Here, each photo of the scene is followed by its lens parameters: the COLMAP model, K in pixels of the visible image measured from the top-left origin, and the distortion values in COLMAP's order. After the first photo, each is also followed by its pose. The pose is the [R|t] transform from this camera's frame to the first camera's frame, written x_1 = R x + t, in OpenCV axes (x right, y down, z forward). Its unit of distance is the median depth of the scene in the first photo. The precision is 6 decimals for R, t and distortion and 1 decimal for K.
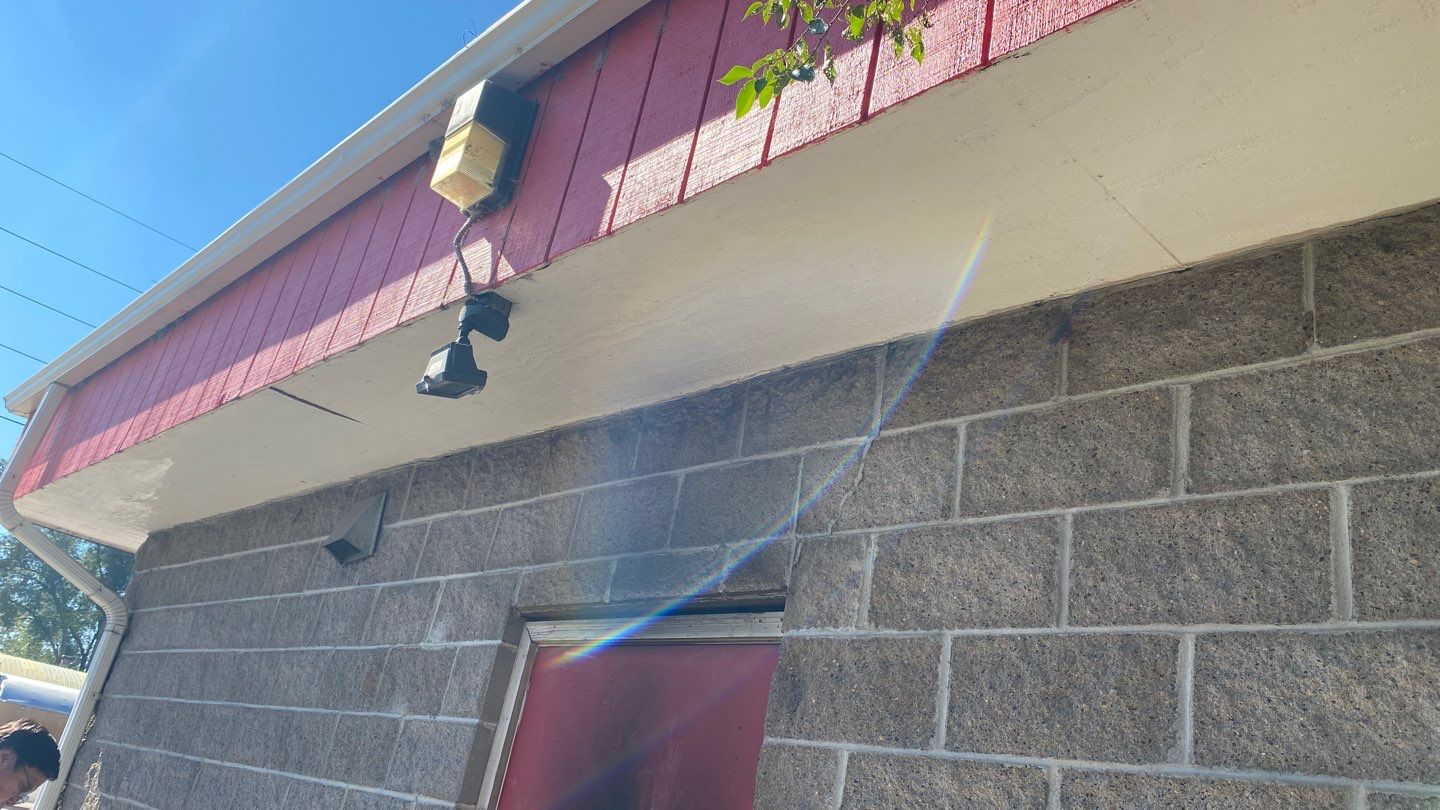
lens RADIAL K [[1093.7, 0, 723.8], [0, 1093.7, 391.1], [0, 0, 1]] dist [0.047472, -0.069108]
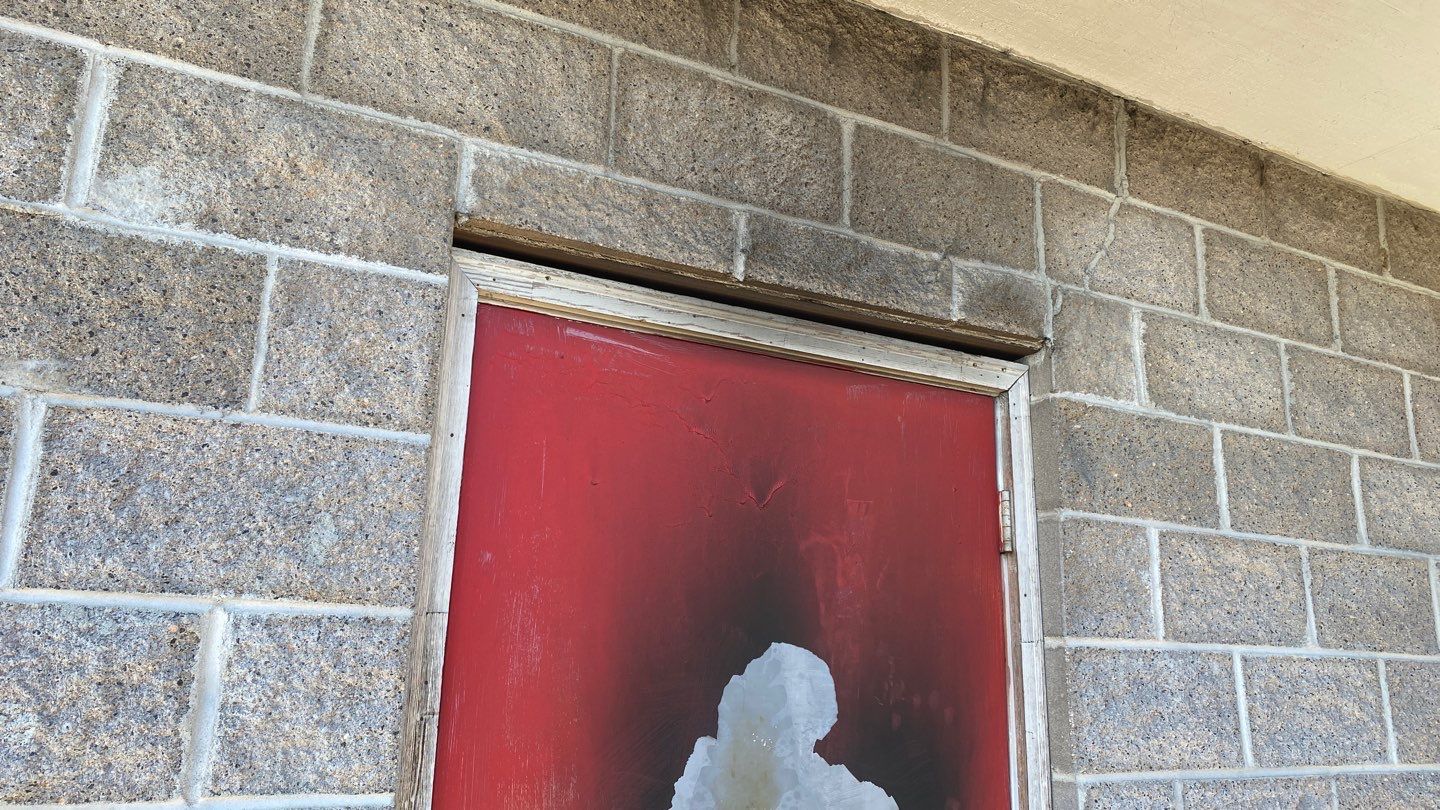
lens RADIAL K [[1093.7, 0, 723.2], [0, 1093.7, 397.9], [0, 0, 1]] dist [0.047472, -0.069108]
pose [[0.264990, 0.066869, 0.961930, -0.797563], [-0.361385, 0.931768, 0.034781, 0.275642], [-0.893969, -0.356844, 0.271075, 0.952420]]
